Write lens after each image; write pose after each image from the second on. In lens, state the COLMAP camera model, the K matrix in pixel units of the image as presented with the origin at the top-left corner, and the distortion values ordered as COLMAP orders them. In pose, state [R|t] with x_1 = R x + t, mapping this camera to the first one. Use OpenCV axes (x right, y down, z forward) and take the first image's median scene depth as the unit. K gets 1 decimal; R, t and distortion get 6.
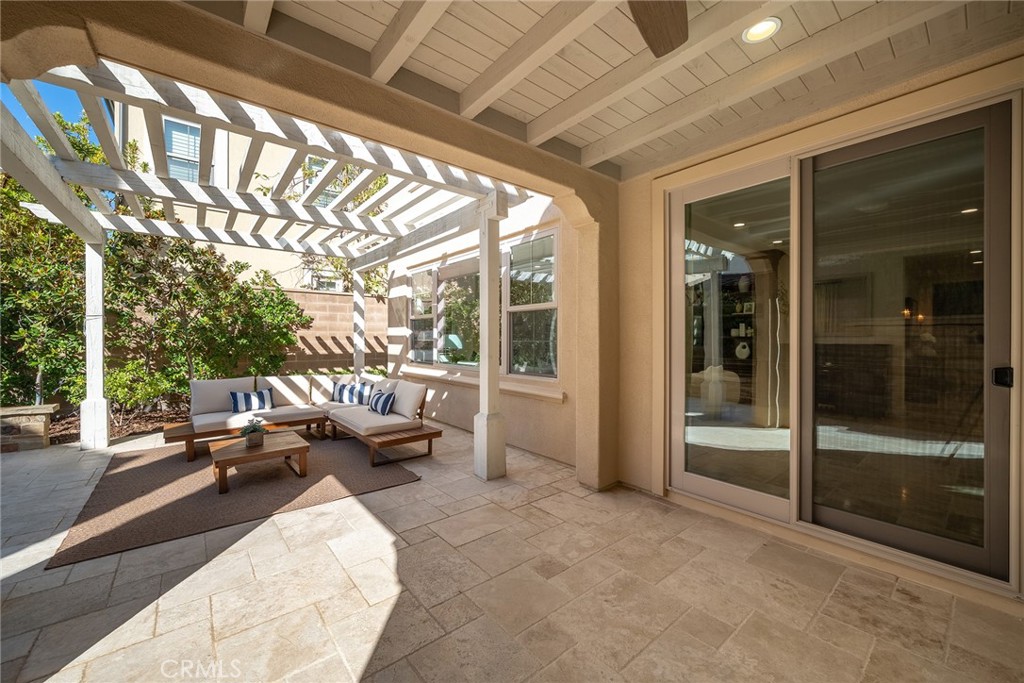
lens RADIAL K [[392.1, 0, 508.7], [0, 392.1, 339.4], [0, 0, 1]] dist [0.001578, 0.000457]
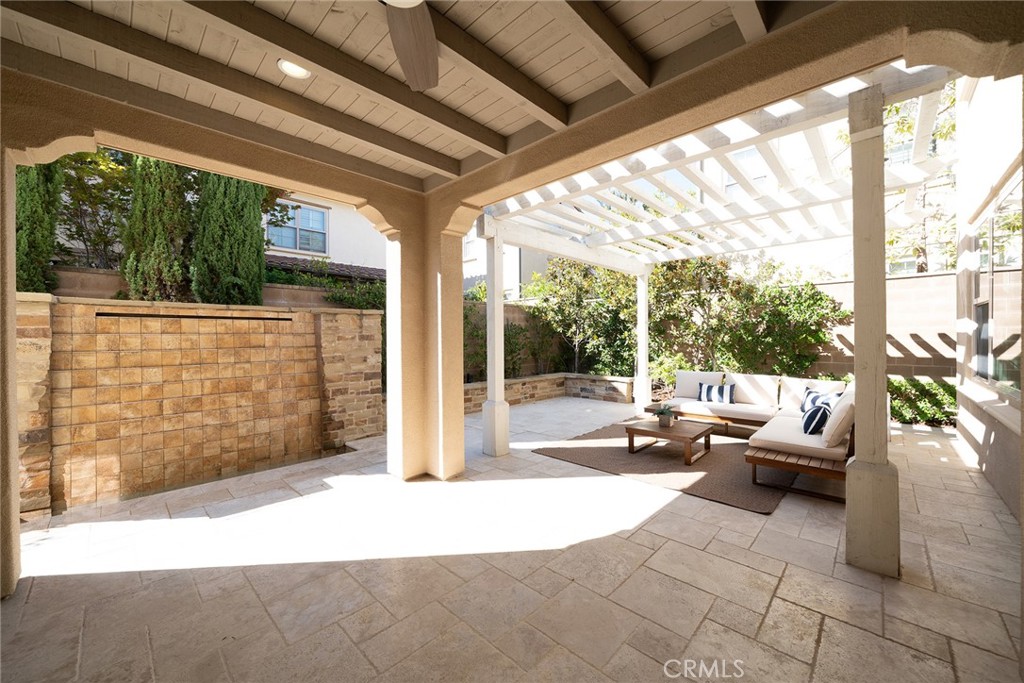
lens RADIAL K [[392.1, 0, 515.9], [0, 392.1, 339.8], [0, 0, 1]] dist [0.001578, 0.000457]
pose [[0.130229, 0.004641, -0.991473, 0.434316], [0.001905, 0.999986, 0.004931, -0.002180], [0.991482, -0.002530, 0.130218, 0.344776]]
